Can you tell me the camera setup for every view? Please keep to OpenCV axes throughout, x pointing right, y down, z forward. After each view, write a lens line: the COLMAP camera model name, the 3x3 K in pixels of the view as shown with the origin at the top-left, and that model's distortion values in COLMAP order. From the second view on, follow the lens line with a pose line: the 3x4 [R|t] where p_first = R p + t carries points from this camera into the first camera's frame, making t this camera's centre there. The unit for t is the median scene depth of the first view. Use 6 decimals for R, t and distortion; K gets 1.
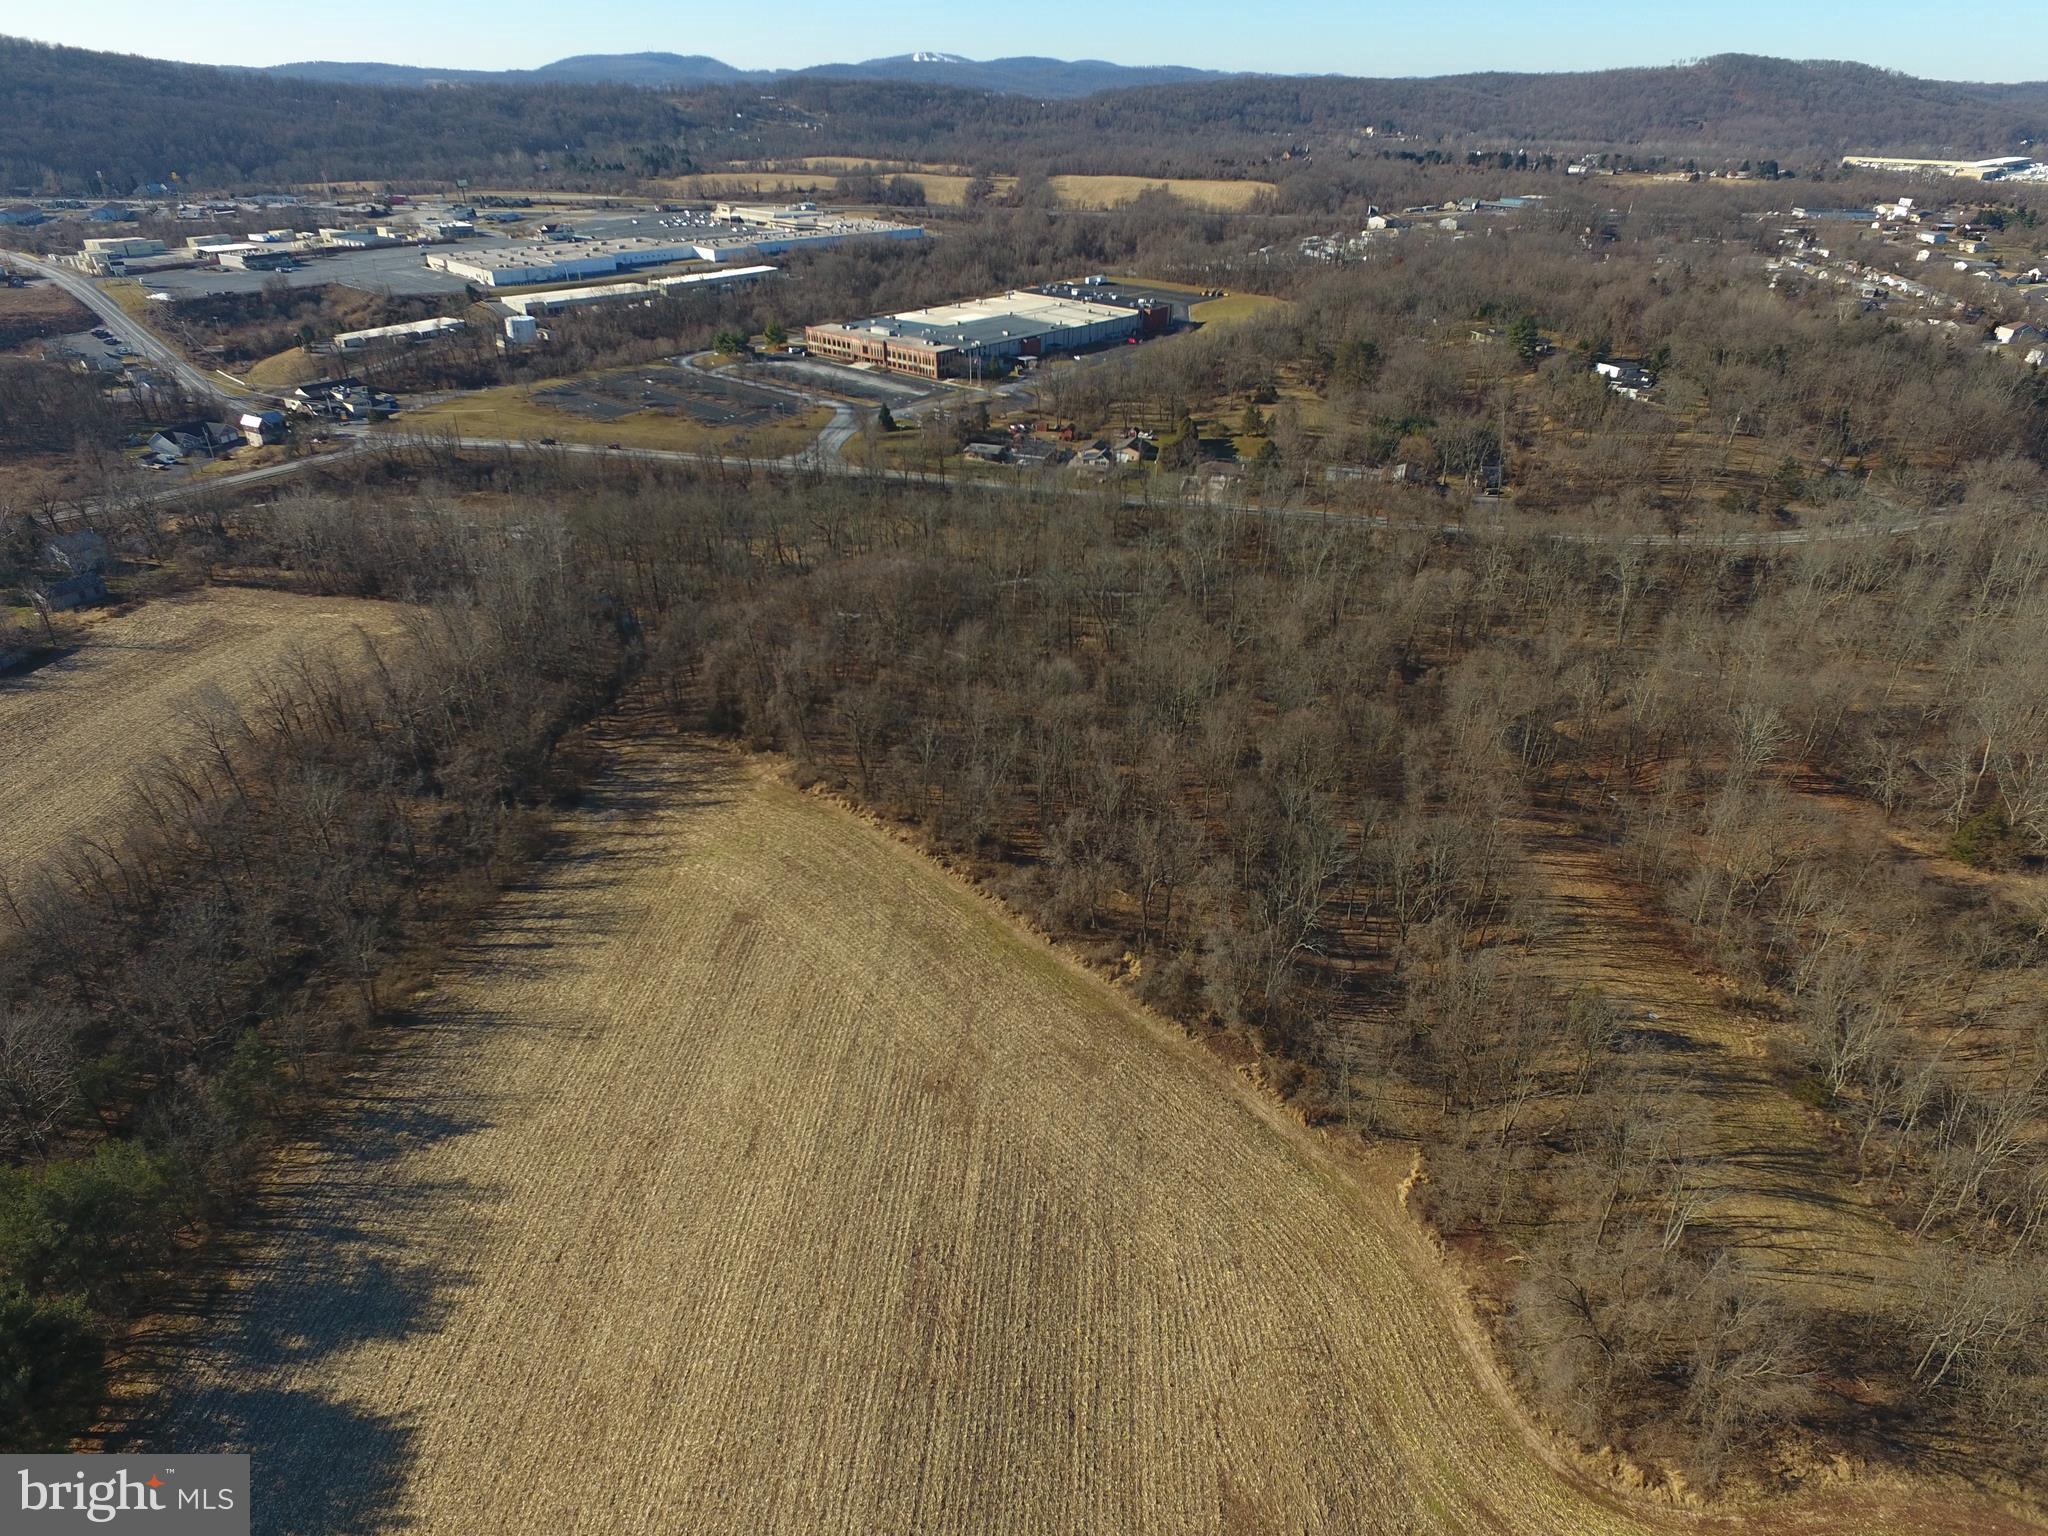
lens RADIAL K [[1203.5, 0, 1024.1], [0, 1203.5, 737.1], [0, 0, 1]] dist [-0.014733, 0.017692]
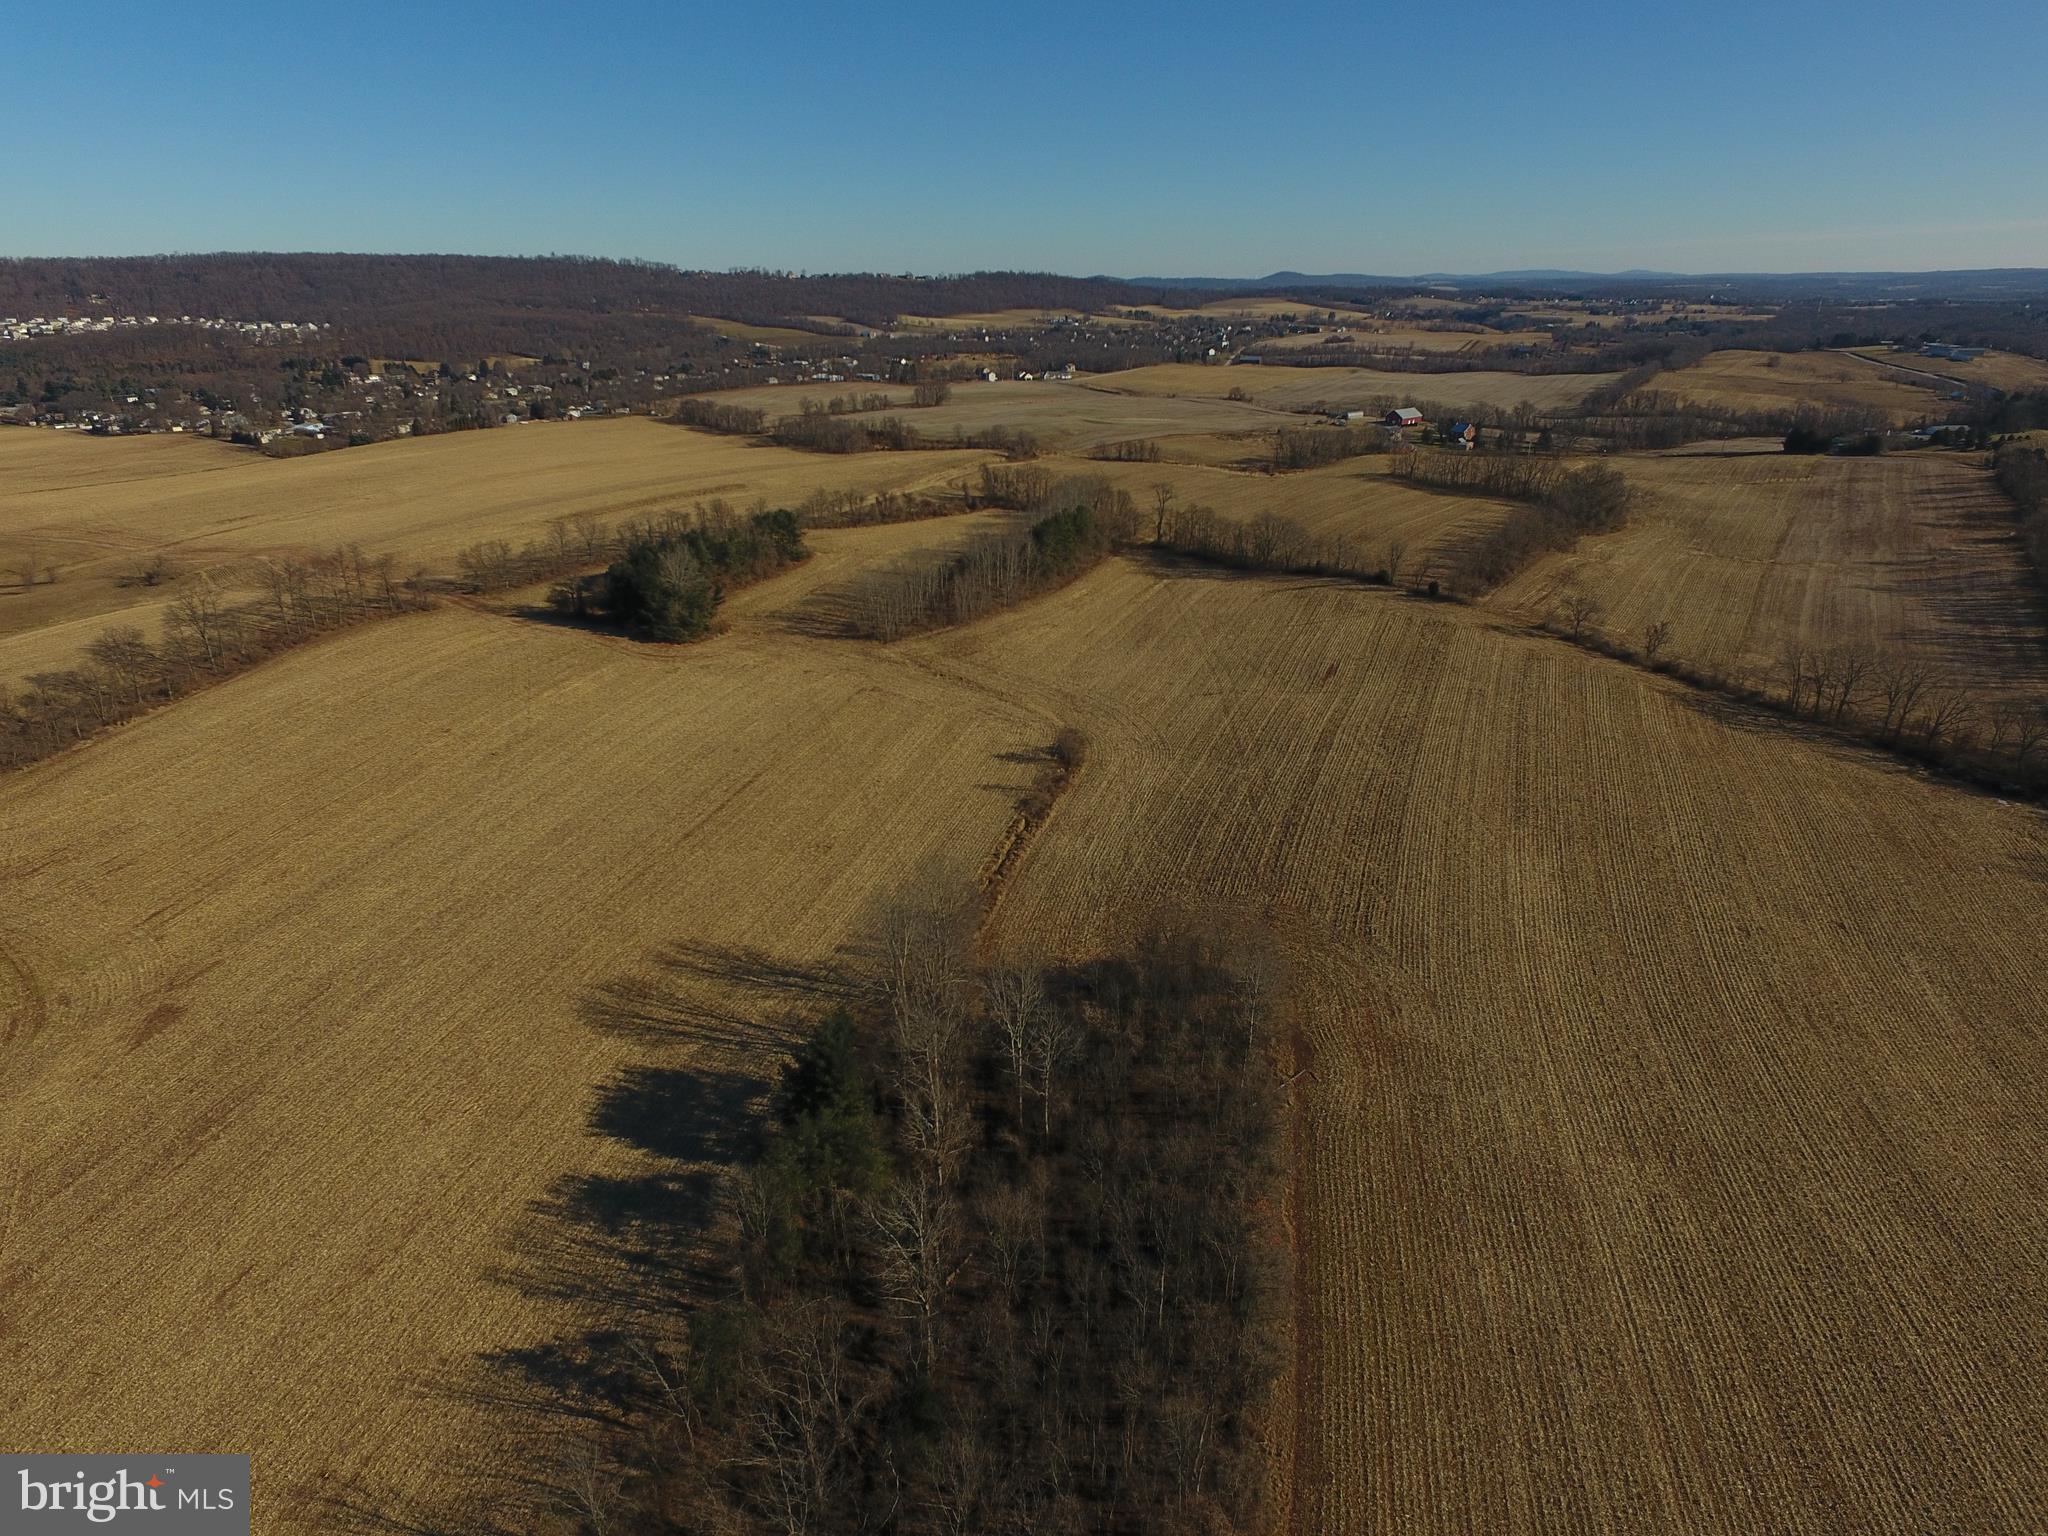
lens RADIAL K [[1189.7, 0, 1025.1], [0, 1189.7, 758.0], [0, 0, 1]] dist [-0.014873, 0.016573]
pose [[-0.988527, -0.061686, 0.137875, -0.276229], [0.067694, 0.635069, 0.769483, -0.178336], [-0.135026, 0.769988, -0.623607, 0.342031]]
